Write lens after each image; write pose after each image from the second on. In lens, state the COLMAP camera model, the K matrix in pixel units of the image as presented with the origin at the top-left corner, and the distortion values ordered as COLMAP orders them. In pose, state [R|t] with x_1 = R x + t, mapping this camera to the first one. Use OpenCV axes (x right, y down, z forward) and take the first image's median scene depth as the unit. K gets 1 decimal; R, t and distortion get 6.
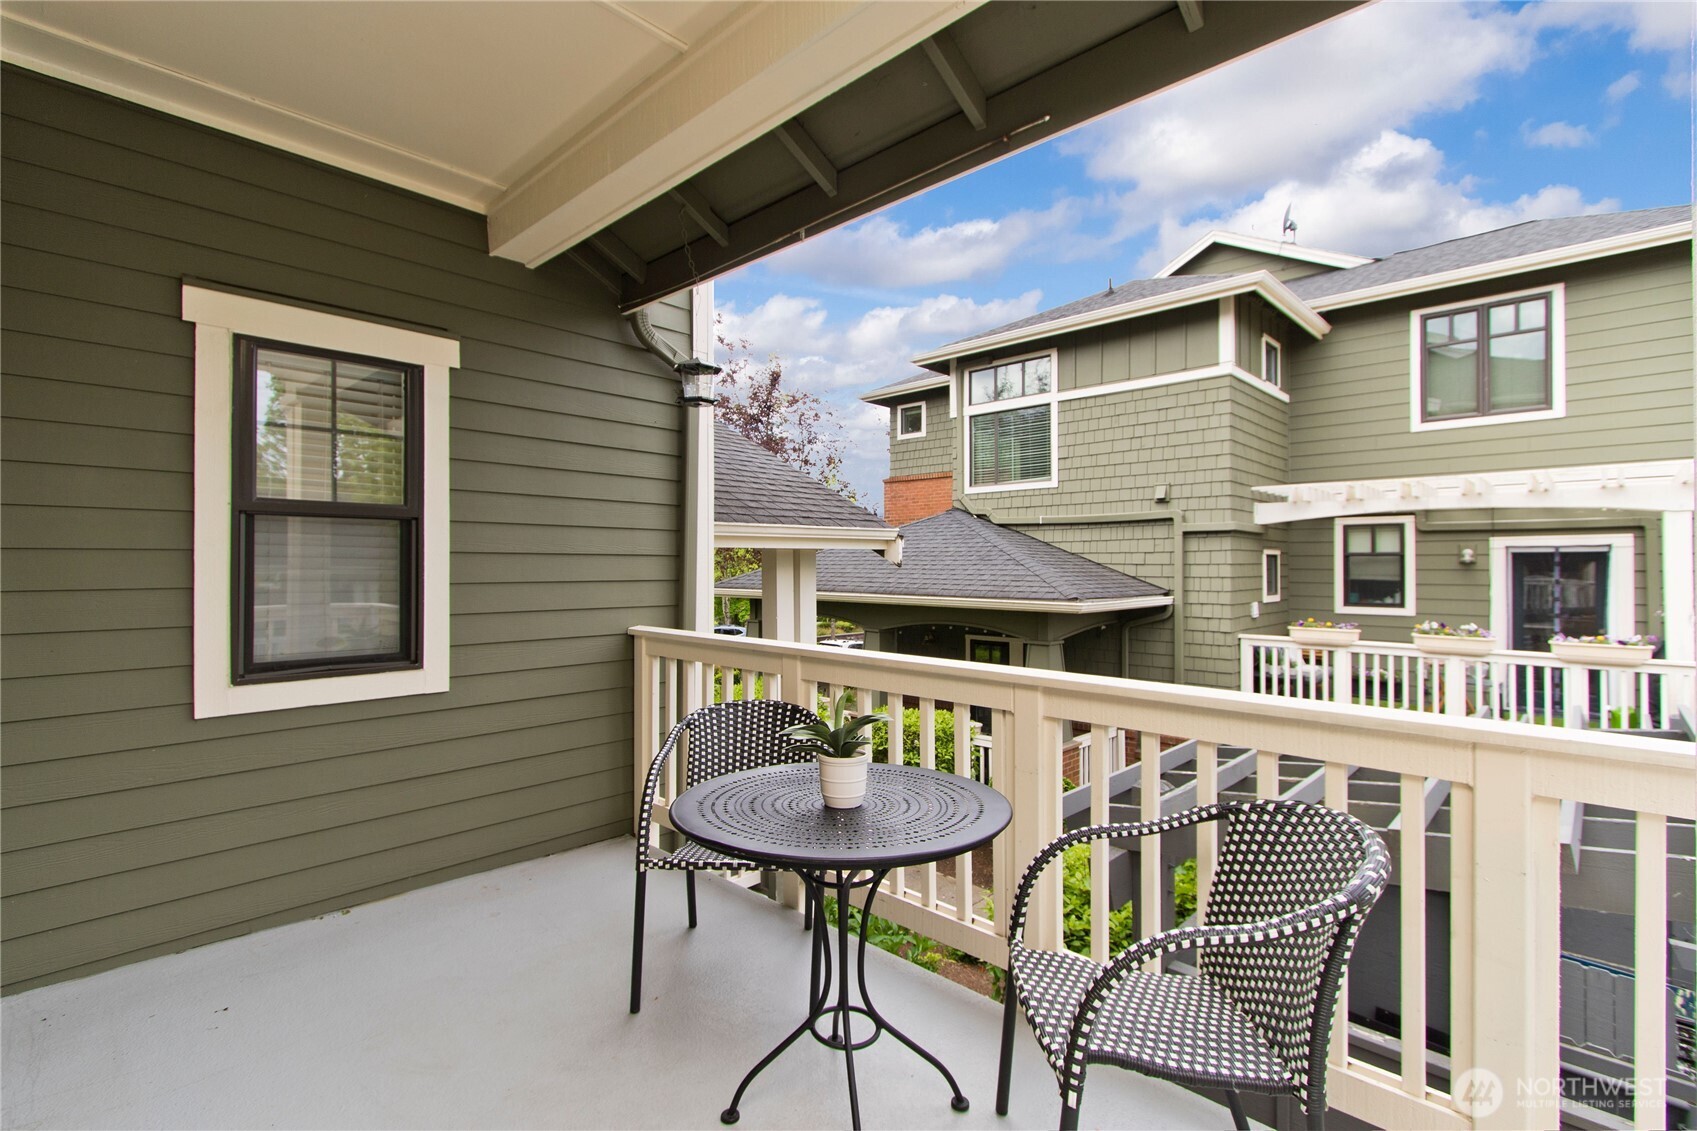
lens RADIAL K [[773.1, 0, 848.5], [0, 773.1, 565.5], [0, 0, 1]] dist [0.003440, -0.000316]
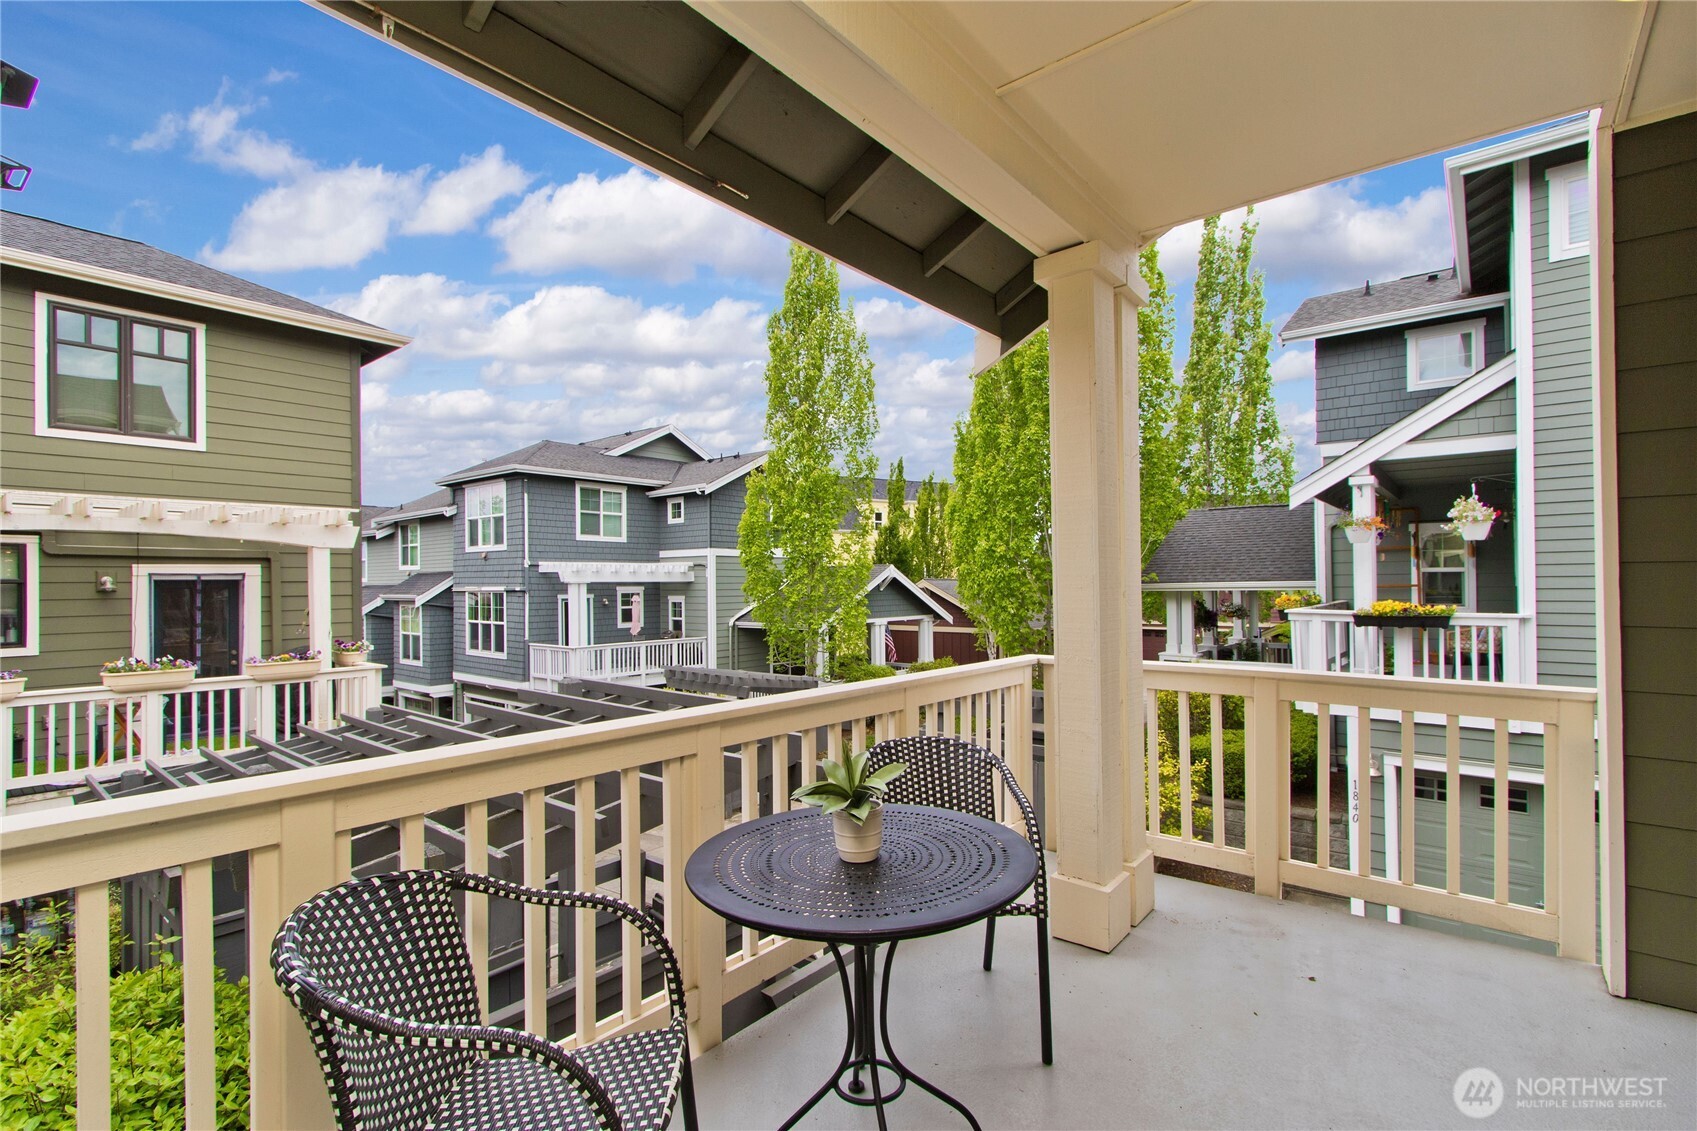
lens RADIAL K [[773.1, 0, 848.5], [0, 773.1, 565.5], [0, 0, 1]] dist [0.003440, -0.000316]
pose [[-0.066056, 0.022549, 0.997561, -0.176147], [0.007725, 0.999726, -0.022087, -0.007042], [-0.997786, 0.006247, -0.066212, 0.197048]]
